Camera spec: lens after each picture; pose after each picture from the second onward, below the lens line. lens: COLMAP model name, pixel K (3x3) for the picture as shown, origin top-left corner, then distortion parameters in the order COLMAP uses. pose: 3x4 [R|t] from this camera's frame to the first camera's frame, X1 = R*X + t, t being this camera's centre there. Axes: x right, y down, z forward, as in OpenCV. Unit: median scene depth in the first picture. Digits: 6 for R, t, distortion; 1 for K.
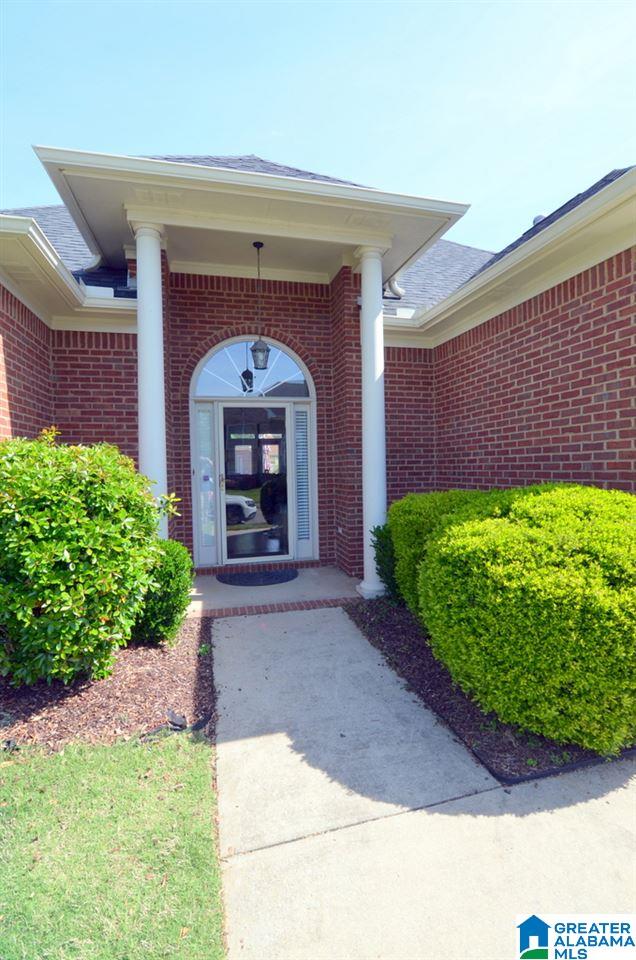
lens RADIAL K [[448.8, 0, 323.0], [0, 448.8, 469.2], [0, 0, 1]] dist [-0.020885, 0.000257]
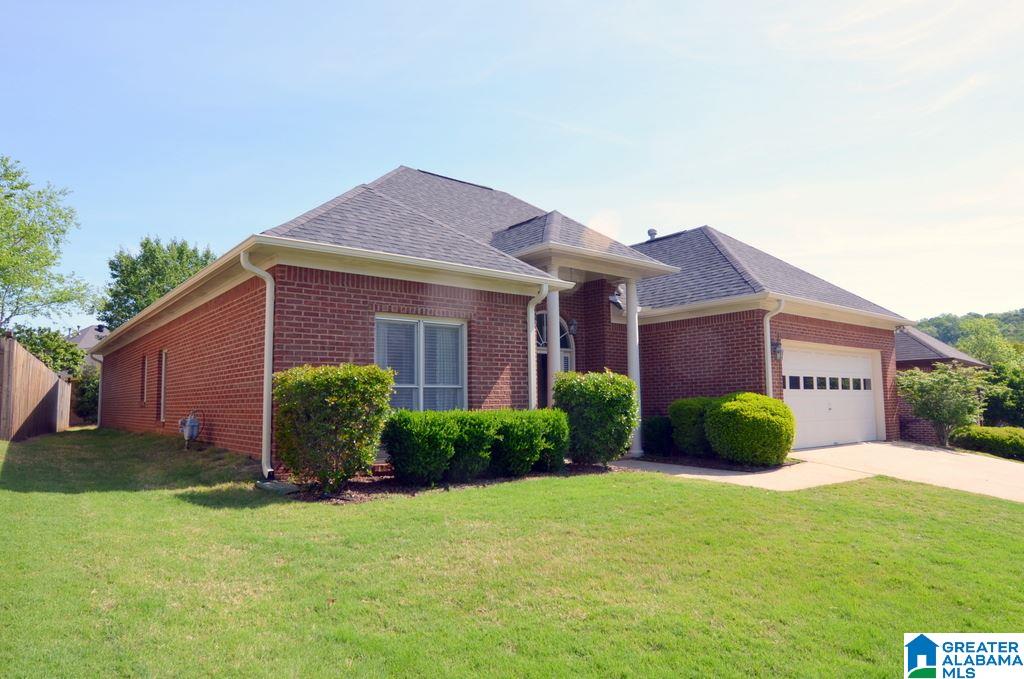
lens RADIAL K [[611.4, 0, 489.0], [0, 611.4, 337.7], [0, 0, 1]] dist [-0.001957, -0.000726]
pose [[0.920211, 0.050465, 0.388155, -1.520510], [0.000395, 0.991534, -0.129849, 0.117776], [-0.391422, 0.119642, 0.912400, -1.211312]]
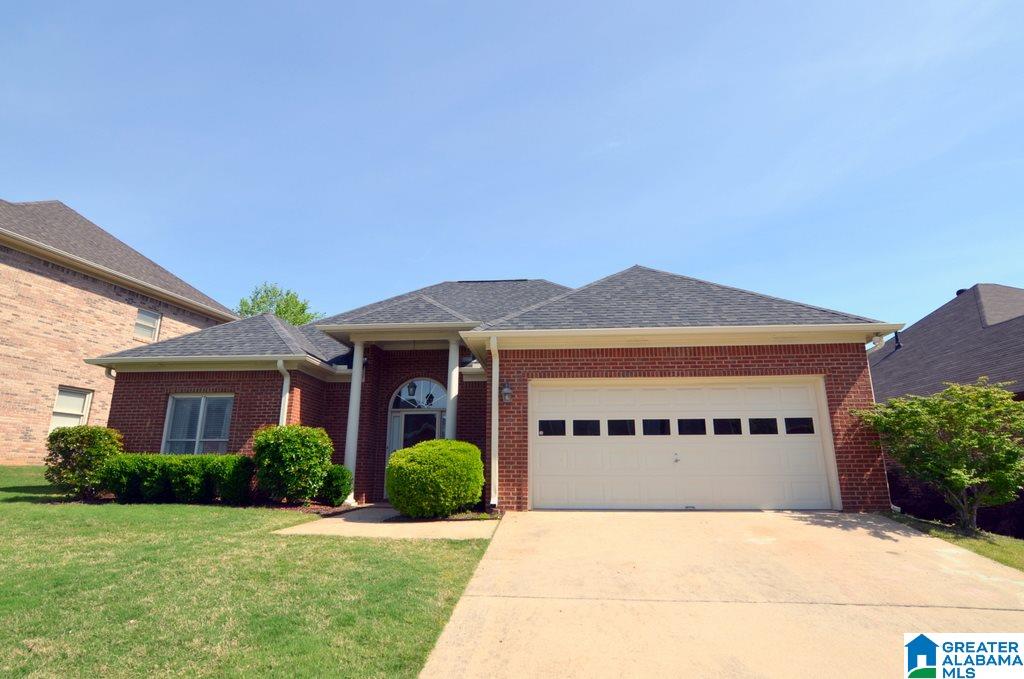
lens RADIAL K [[478.8, 0, 513.3], [0, 478.8, 357.2], [0, 0, 1]] dist [-0.020885, 0.000257]
pose [[0.947884, -0.055944, -0.313665, 1.122498], [-0.024454, 0.968786, -0.246688, 0.155209], [0.317675, 0.241502, 0.916929, -1.027592]]
